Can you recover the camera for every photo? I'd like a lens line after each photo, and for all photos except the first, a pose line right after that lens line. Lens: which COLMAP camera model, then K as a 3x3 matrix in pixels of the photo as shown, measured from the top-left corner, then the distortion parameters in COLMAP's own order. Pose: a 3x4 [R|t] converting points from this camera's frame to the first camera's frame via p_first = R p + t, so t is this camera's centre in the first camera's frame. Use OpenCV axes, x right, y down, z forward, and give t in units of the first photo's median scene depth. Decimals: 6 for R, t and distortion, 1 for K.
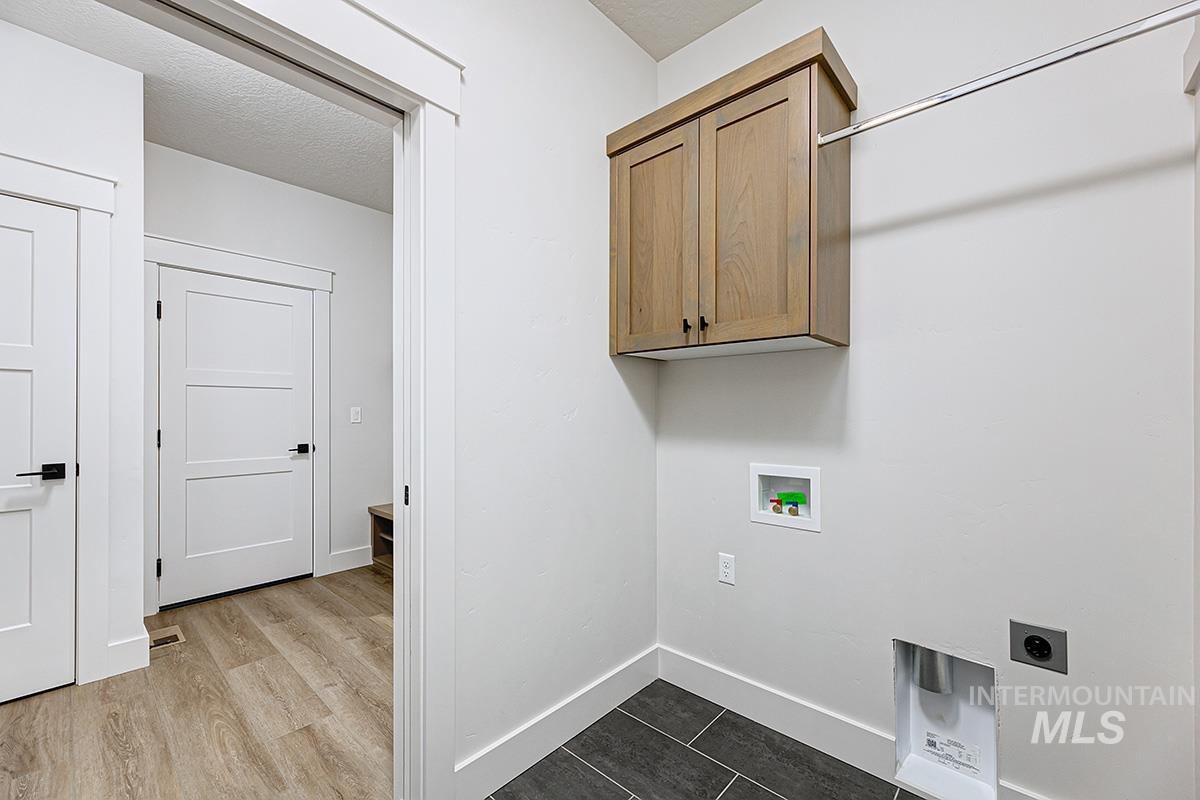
lens RADIAL K [[487.1, 0, 597.5], [0, 487.1, 405.2], [0, 0, 1]] dist [0.000770, 0.000182]
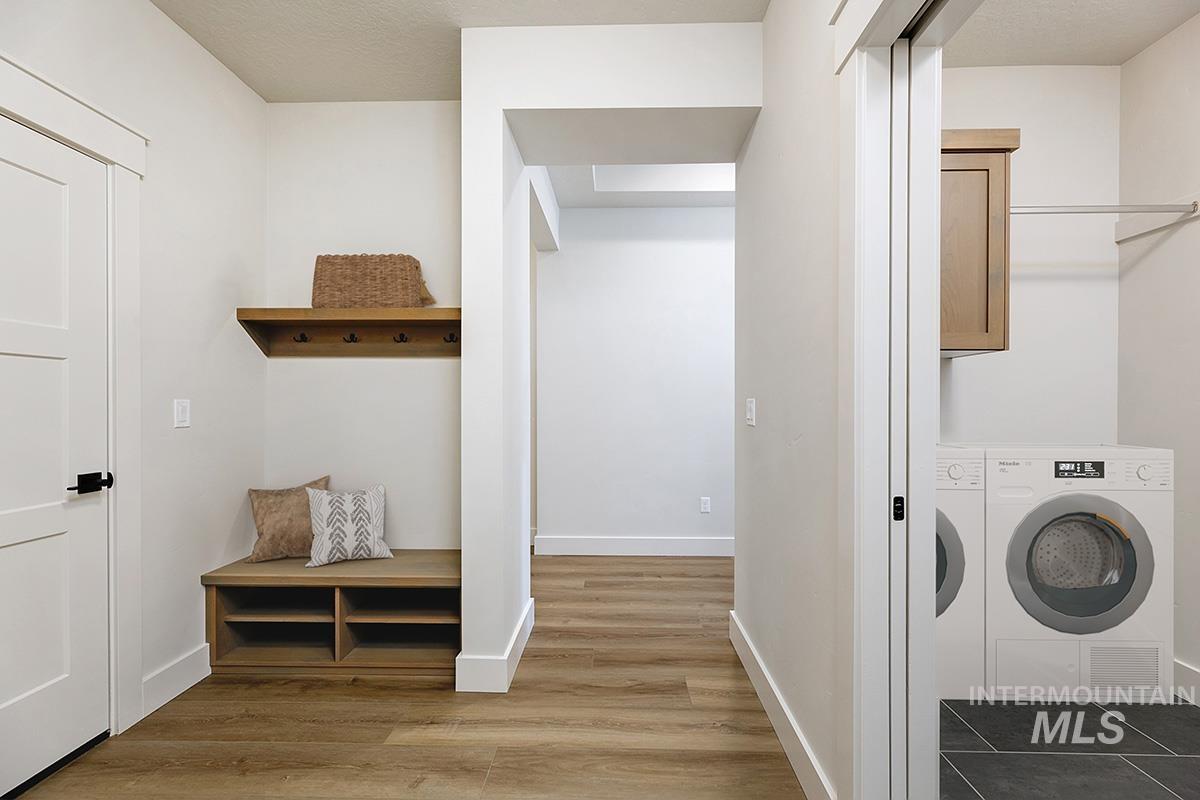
lens RADIAL K [[487.1, 0, 597.5], [0, 487.1, 405.2], [0, 0, 1]] dist [0.000770, 0.000182]
pose [[0.756159, -0.001230, 0.654387, -0.546436], [-0.002256, 0.999987, 0.004487, 0.008663], [-0.654384, -0.004869, 0.756147, 0.303830]]
